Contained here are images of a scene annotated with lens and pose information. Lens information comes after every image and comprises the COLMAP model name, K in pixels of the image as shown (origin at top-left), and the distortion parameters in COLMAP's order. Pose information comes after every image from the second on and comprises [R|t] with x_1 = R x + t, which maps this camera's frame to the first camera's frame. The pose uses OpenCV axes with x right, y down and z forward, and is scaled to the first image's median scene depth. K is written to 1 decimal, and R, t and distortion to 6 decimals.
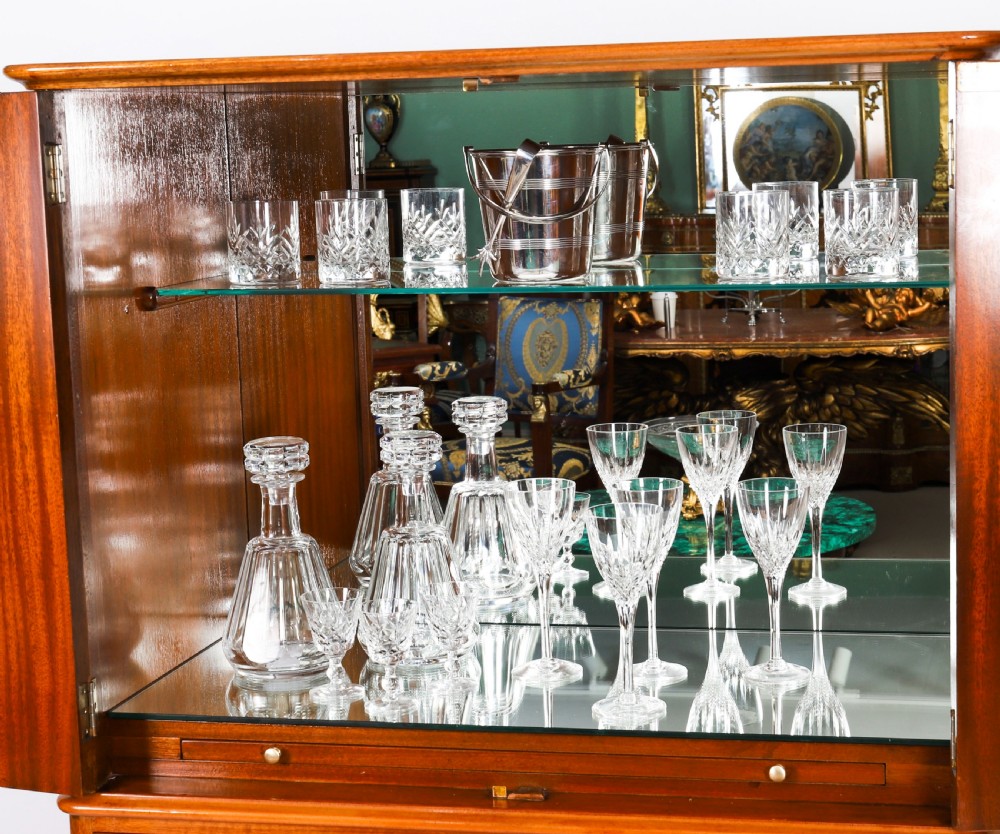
lens RADIAL K [[2111.4, 0, 550.9], [0, 2111.4, 424.2], [0, 0, 1]] dist [-0.046645, 0.000000]
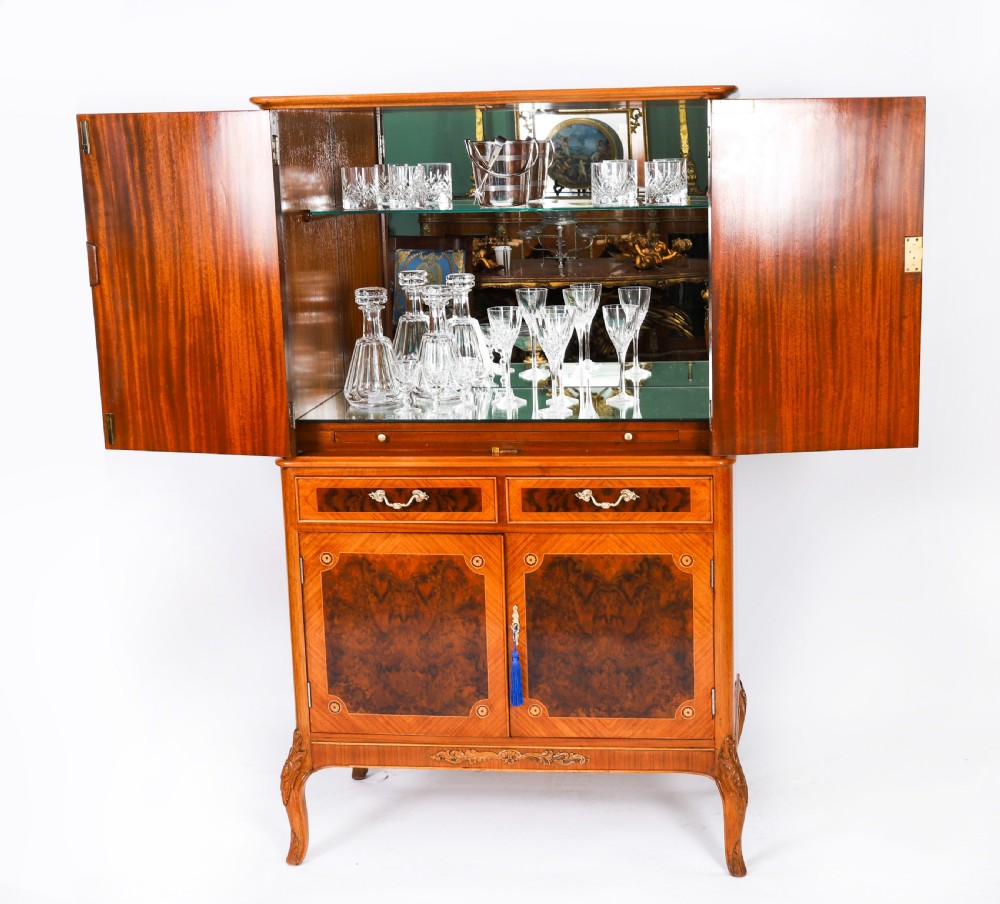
lens RADIAL K [[1756.4, 0, 533.2], [0, 1756.4, 506.4], [0, 0, 1]] dist [-0.065108, 0.000000]
pose [[0.994054, -0.015451, 0.107790, -0.161719], [0.008506, 0.997875, 0.064596, 0.108806], [-0.108559, -0.063295, 0.992073, -0.675113]]
